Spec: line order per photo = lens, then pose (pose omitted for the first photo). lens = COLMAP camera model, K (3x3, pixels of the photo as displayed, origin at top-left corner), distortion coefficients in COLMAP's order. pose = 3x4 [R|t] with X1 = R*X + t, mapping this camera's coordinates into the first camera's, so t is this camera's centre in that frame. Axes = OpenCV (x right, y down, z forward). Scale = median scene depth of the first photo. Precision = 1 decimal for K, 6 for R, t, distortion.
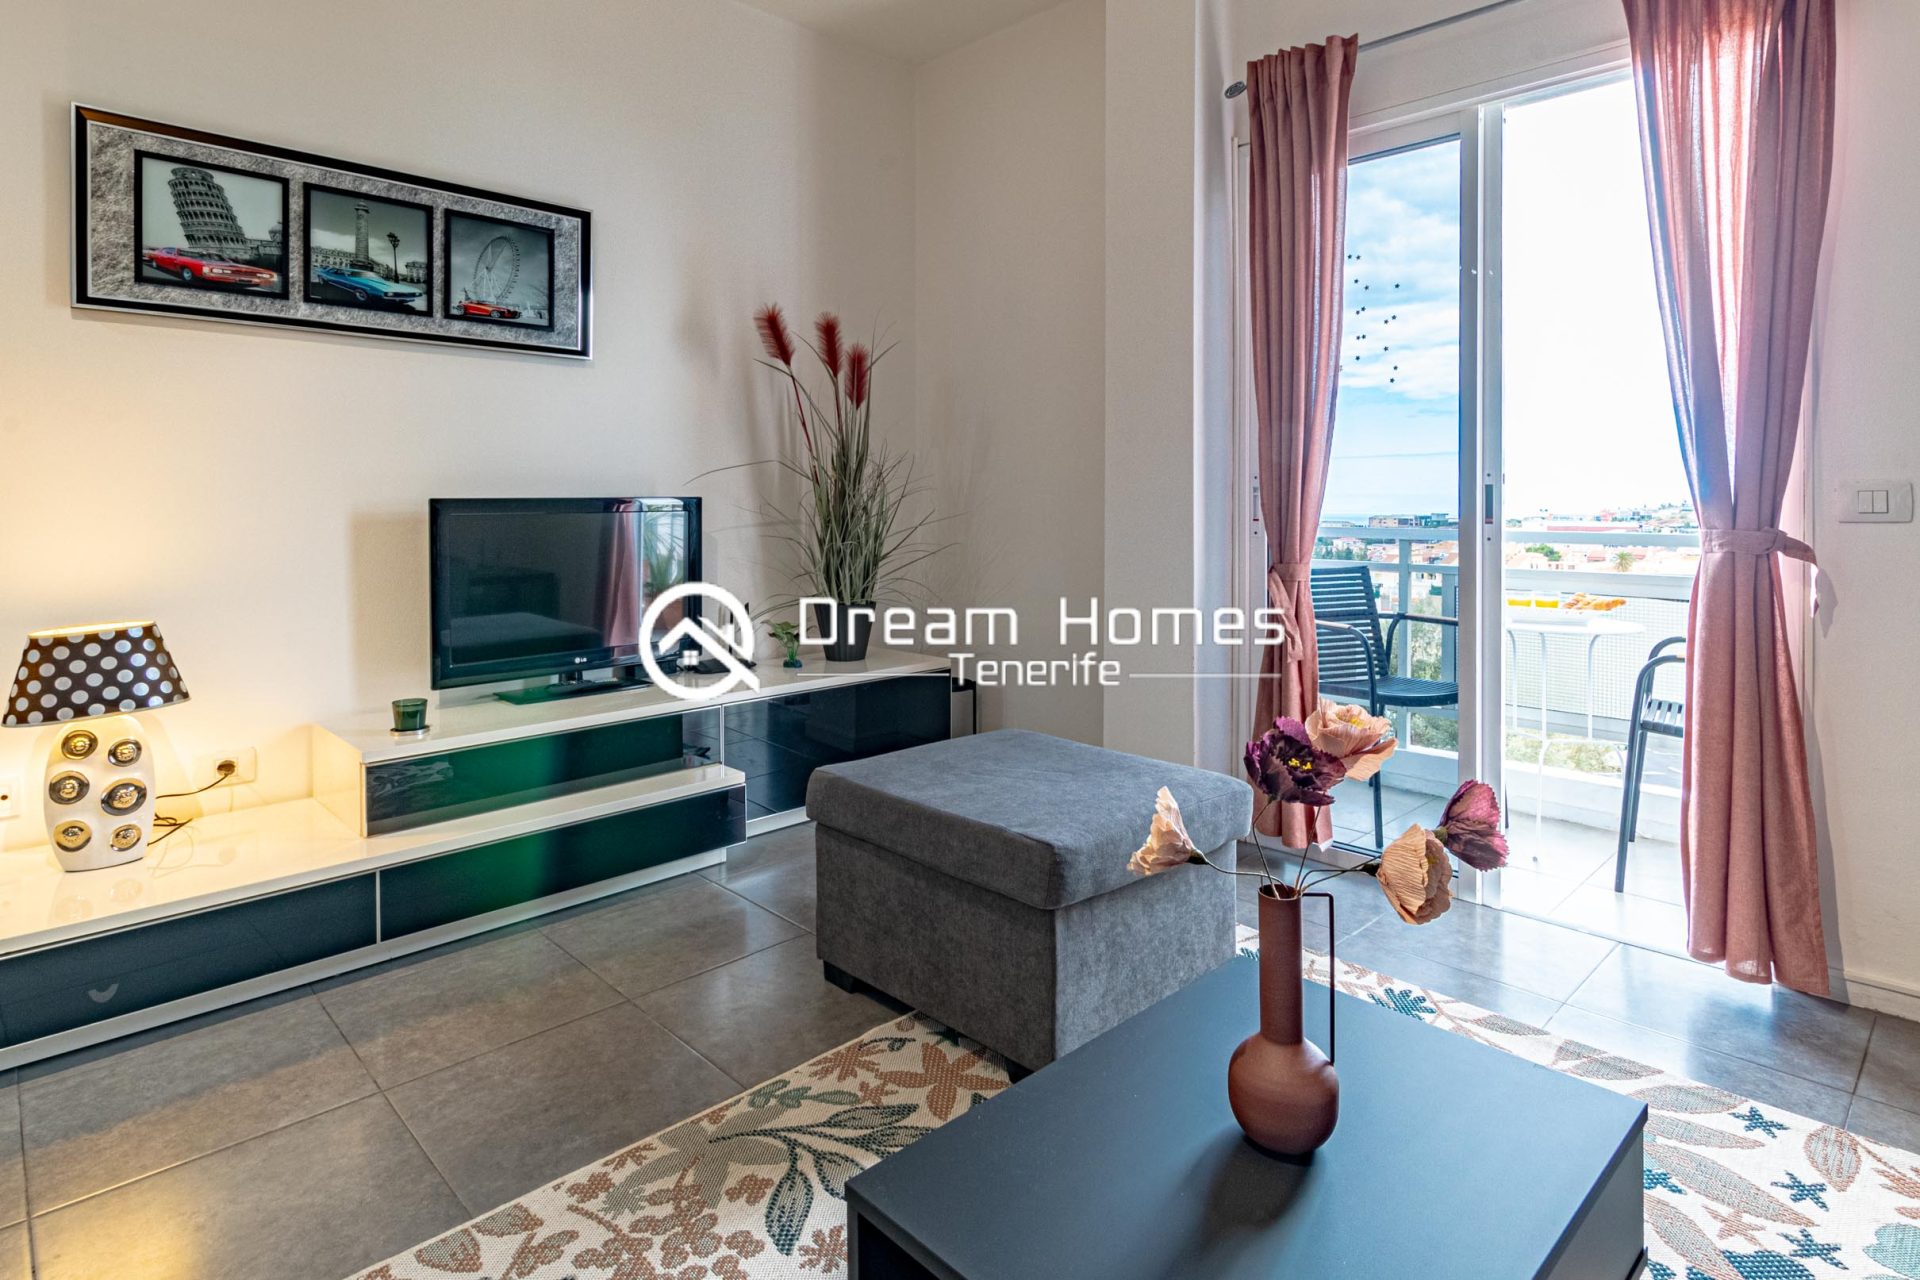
lens RADIAL K [[1009.9, 0, 955.7], [0, 1009.9, 497.8], [0, 0, 1]] dist [-0.002926, -0.000635]
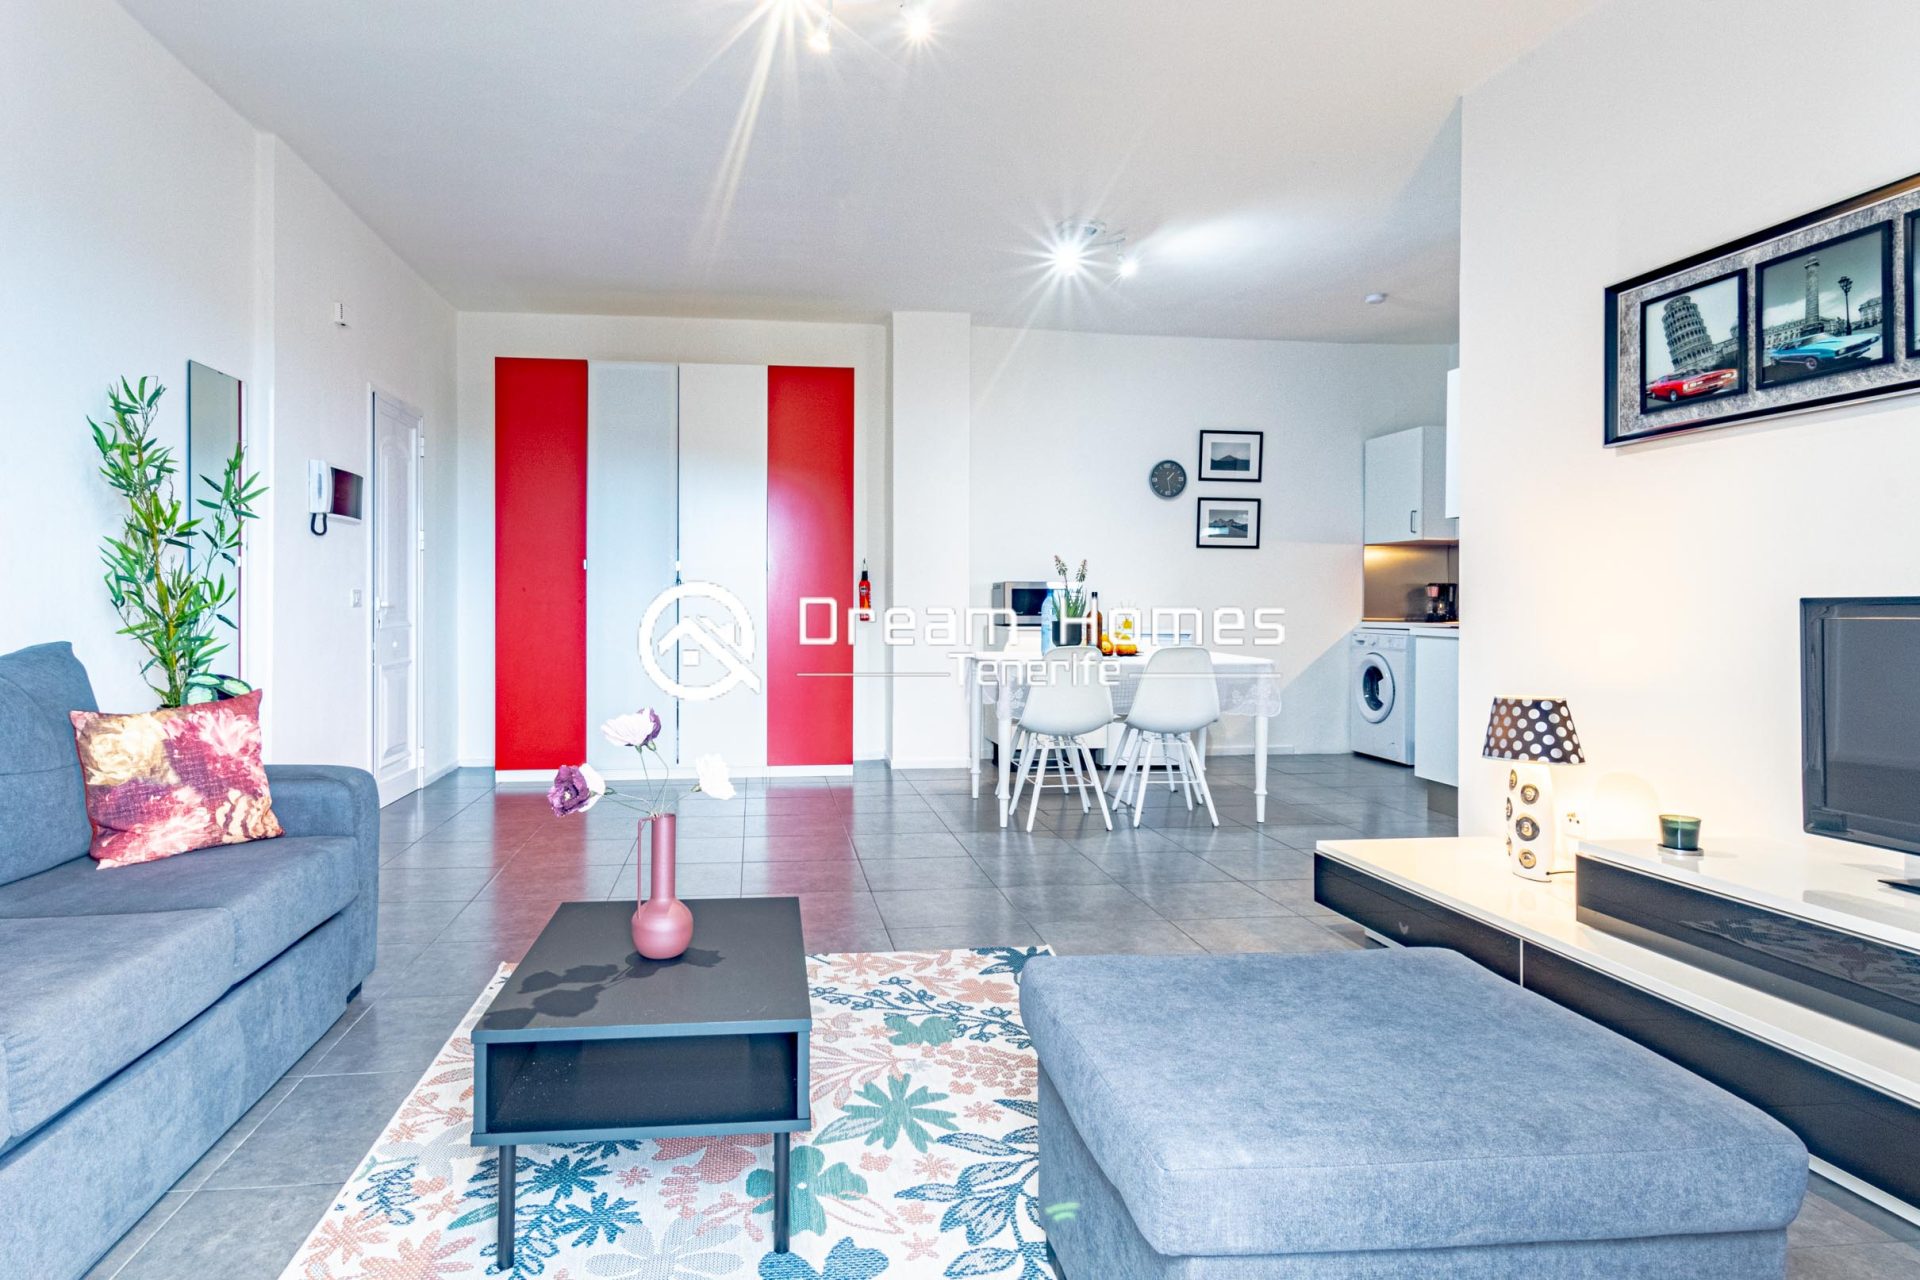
lens RADIAL K [[1045.9, 0, 951.6], [0, 1045.9, 615.8], [0, 0, 1]] dist [0.002716, -0.000200]
pose [[-0.545210, 0.003598, -0.838292, 0.583747], [-0.005267, 0.999956, 0.007717, 0.012430], [0.838283, 0.008622, -0.545167, 0.898711]]
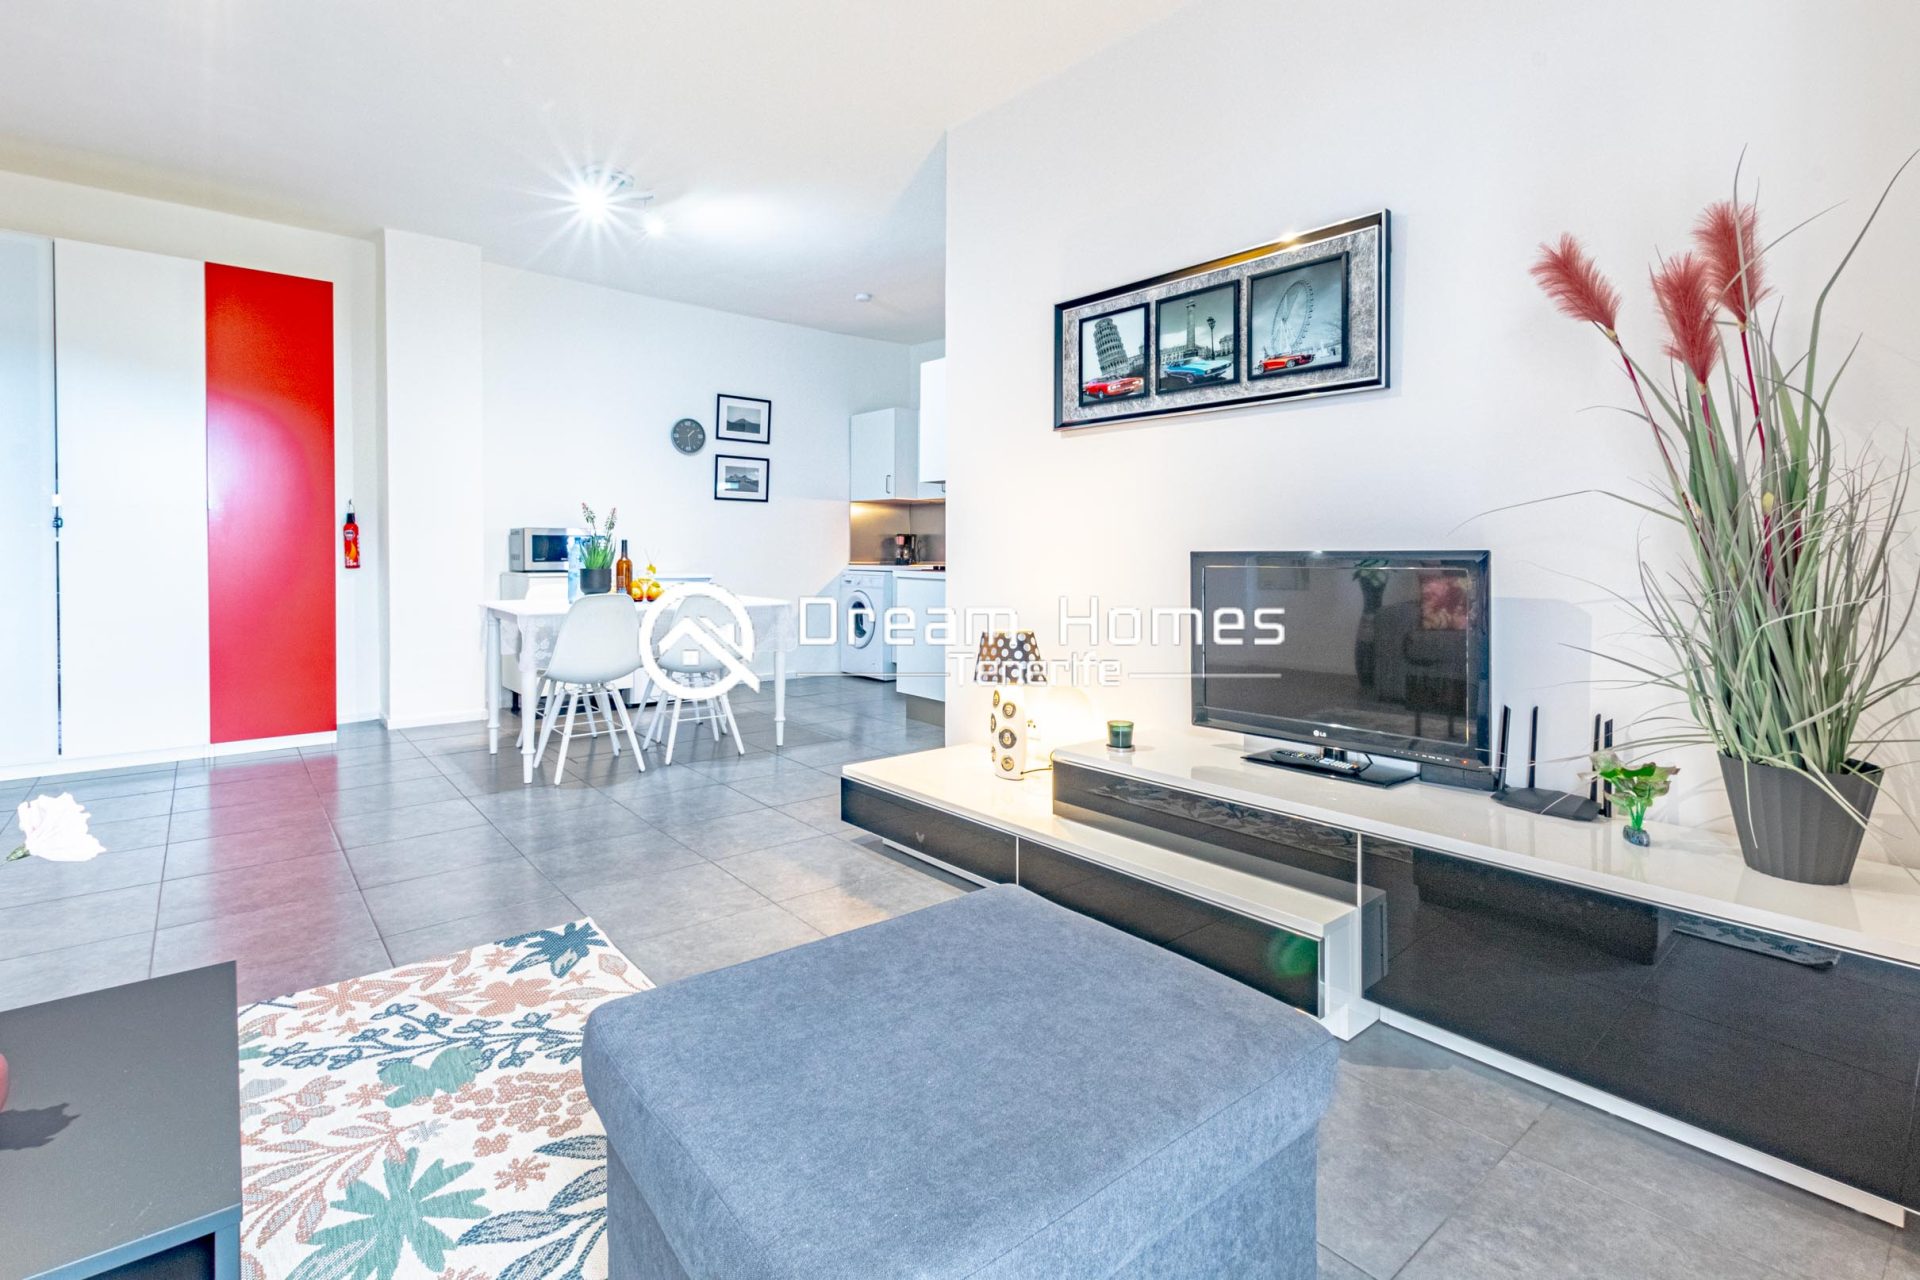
lens RADIAL K [[899.0, 0, 967.3], [0, 899.0, 573.3], [0, 0, 1]] dist [0.011363, -0.001218]
pose [[-0.063082, 0.019410, -0.997820, 0.492247], [-0.008464, 0.999765, 0.019983, 0.007181], [0.997972, 0.009706, -0.062903, 0.832218]]
